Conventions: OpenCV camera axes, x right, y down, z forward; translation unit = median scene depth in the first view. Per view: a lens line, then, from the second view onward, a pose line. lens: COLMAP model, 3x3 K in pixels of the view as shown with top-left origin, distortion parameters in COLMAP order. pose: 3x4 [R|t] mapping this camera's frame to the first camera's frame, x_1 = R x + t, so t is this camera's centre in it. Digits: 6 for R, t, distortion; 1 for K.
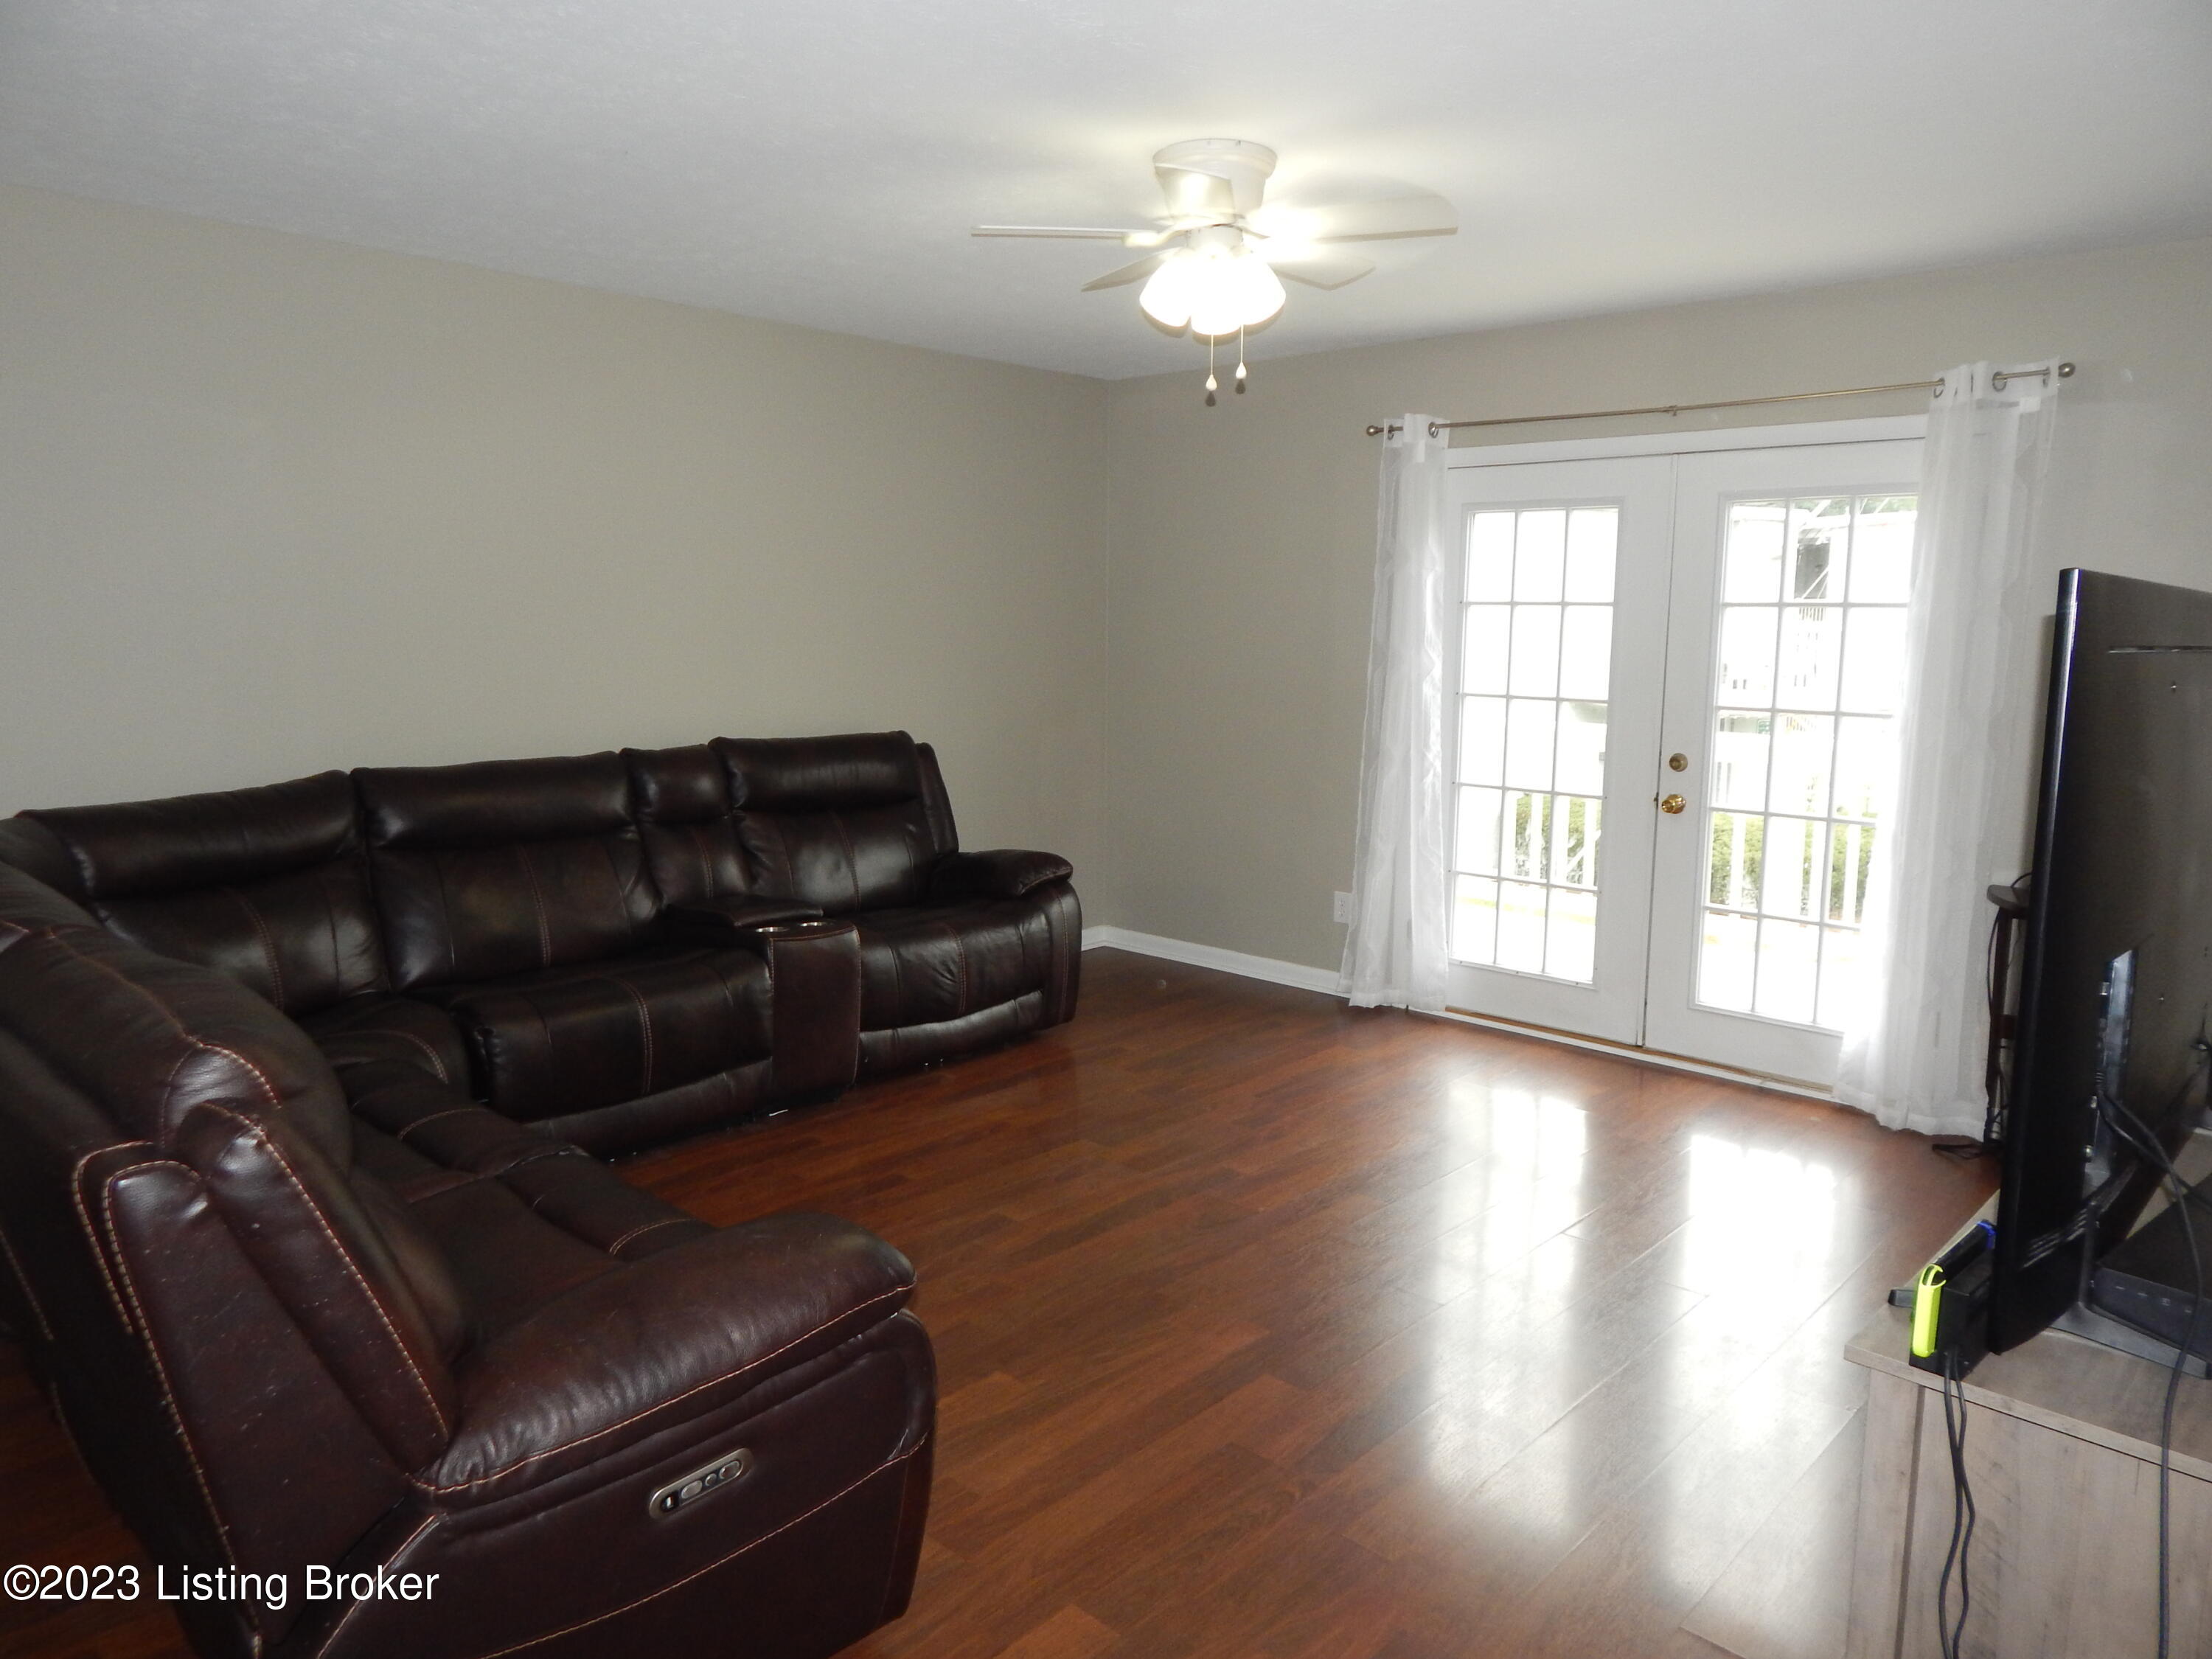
lens RADIAL K [[1512.6, 0, 1075.9], [0, 1512.6, 816.6], [0, 0, 1]] dist [0.055745, -0.006063]
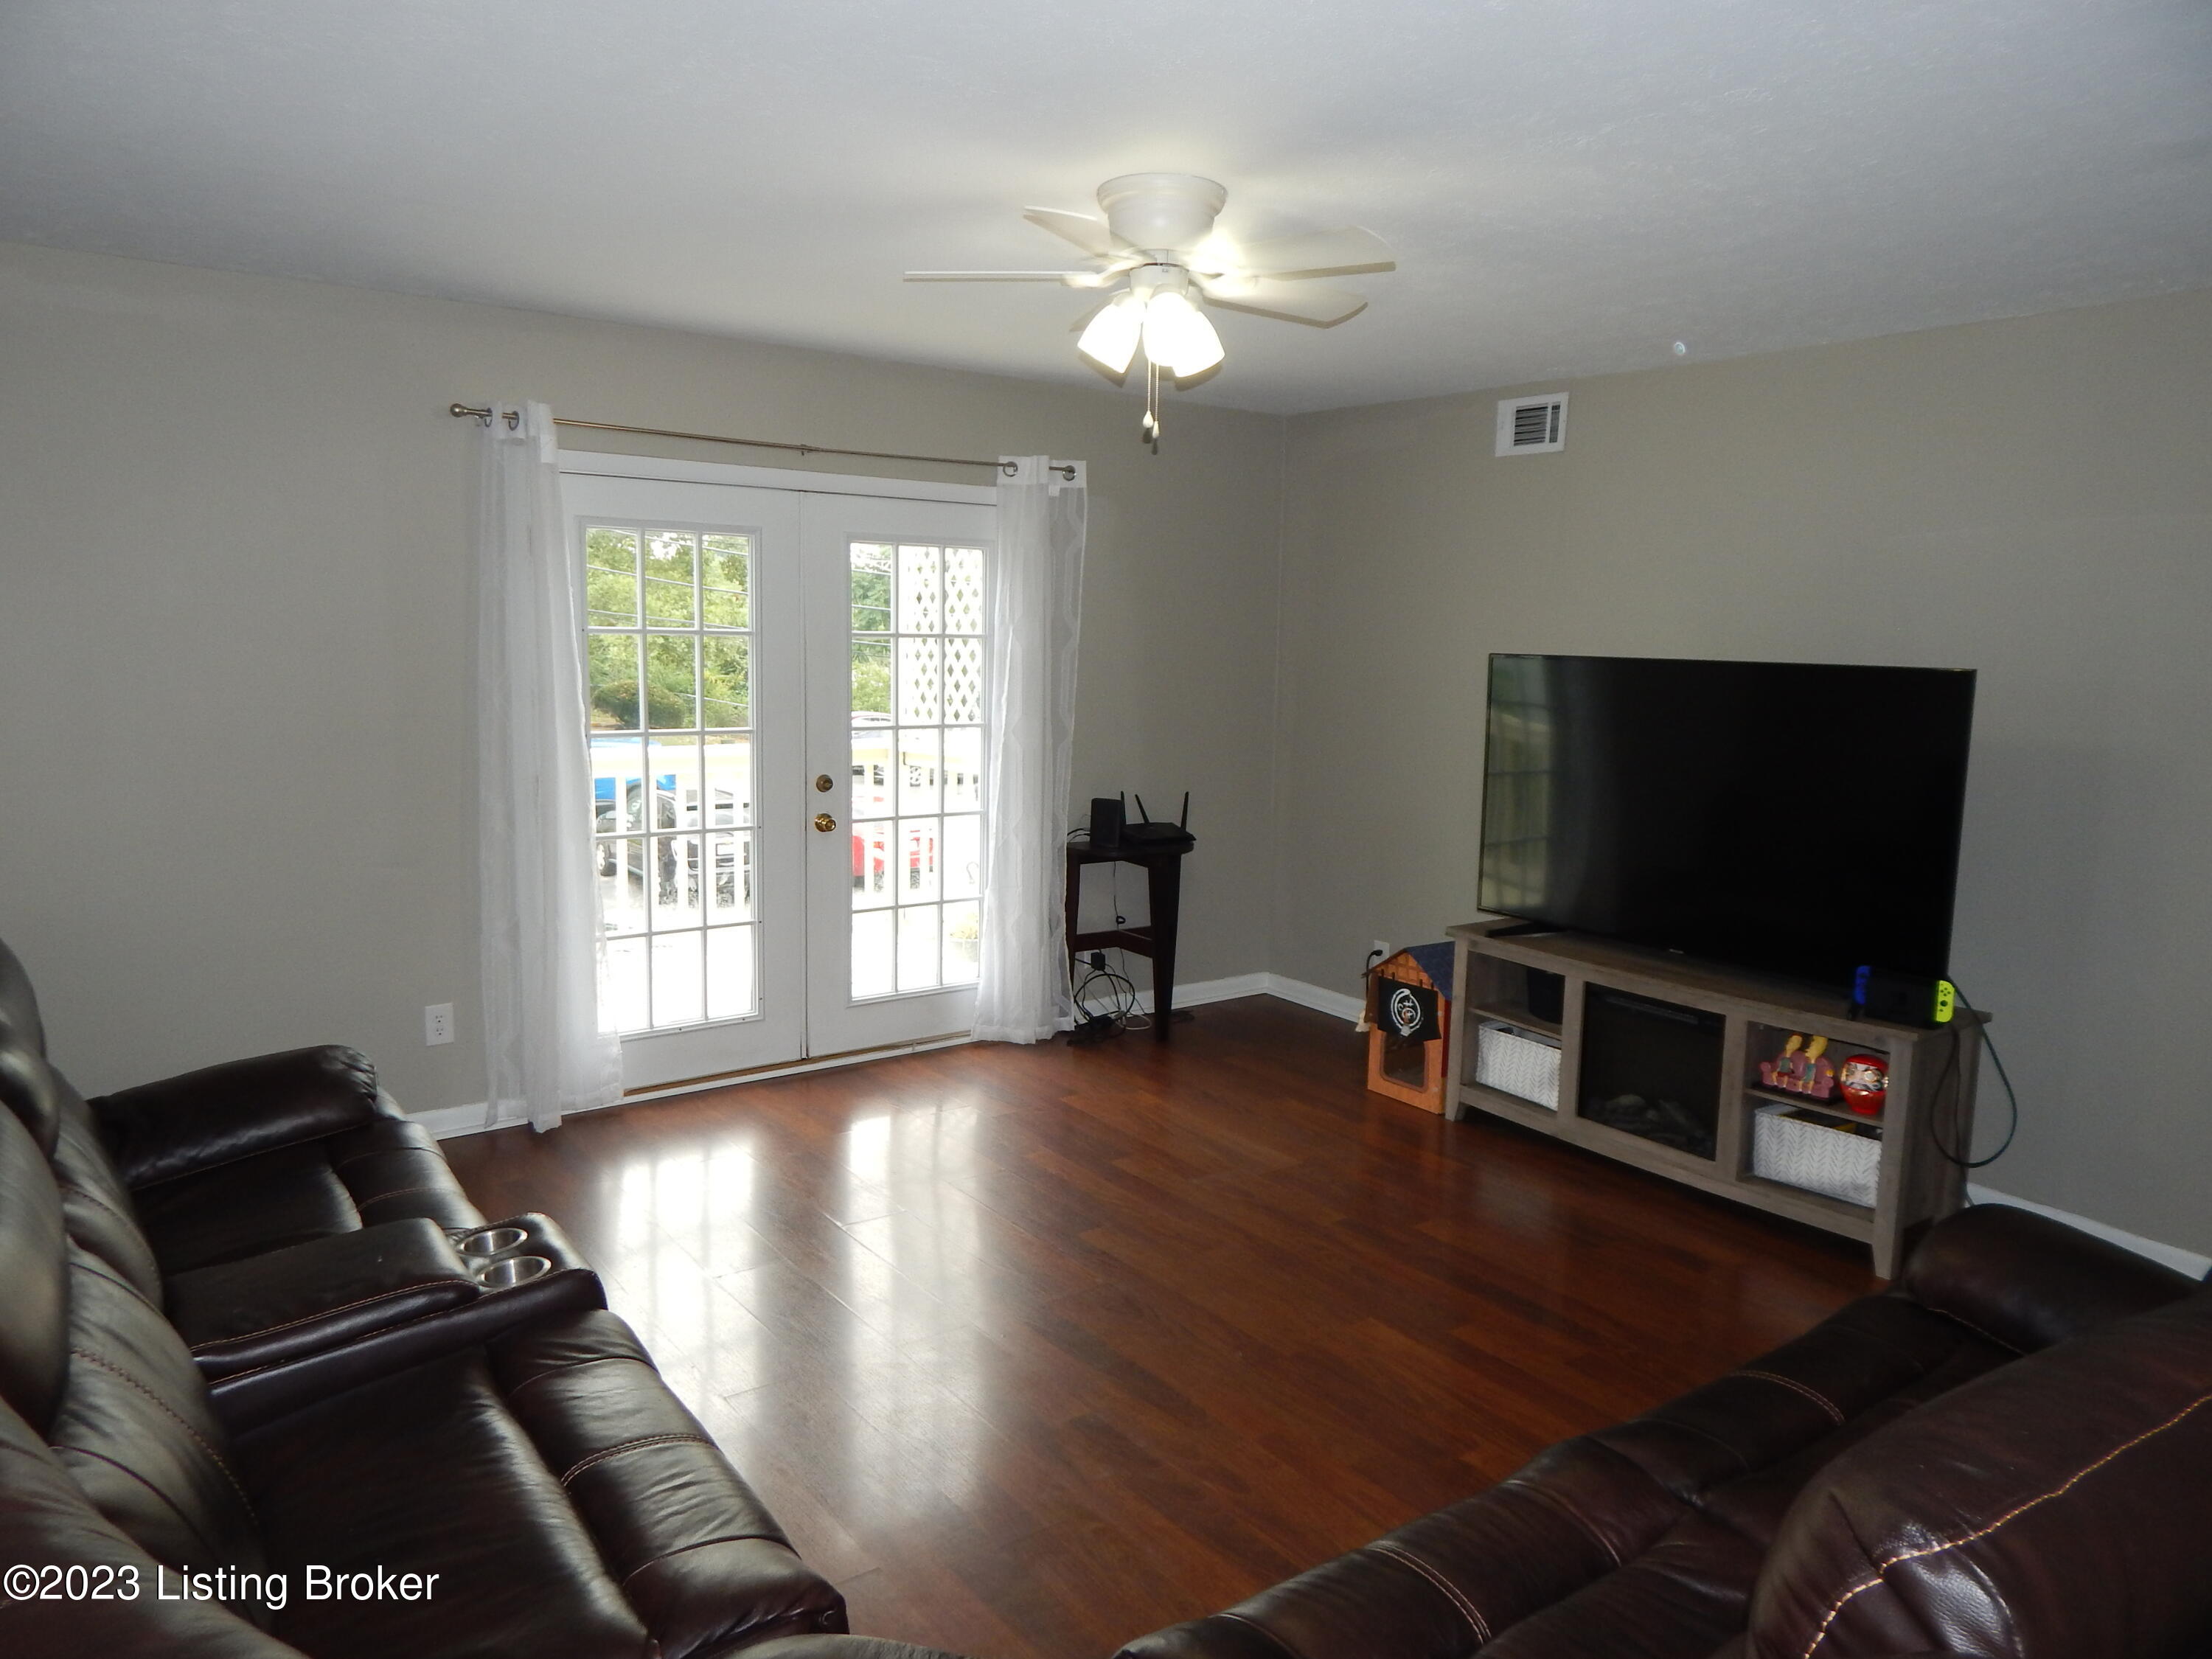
lens RADIAL K [[1476.0, 0, 1064.1], [0, 1476.0, 796.1], [0, 0, 1]] dist [0.053408, 0.058495]
pose [[0.211463, -0.114965, 0.970601, -0.576666], [0.128083, 0.987754, 0.089092, -0.096925], [-0.968957, 0.105478, 0.223599, 0.614909]]
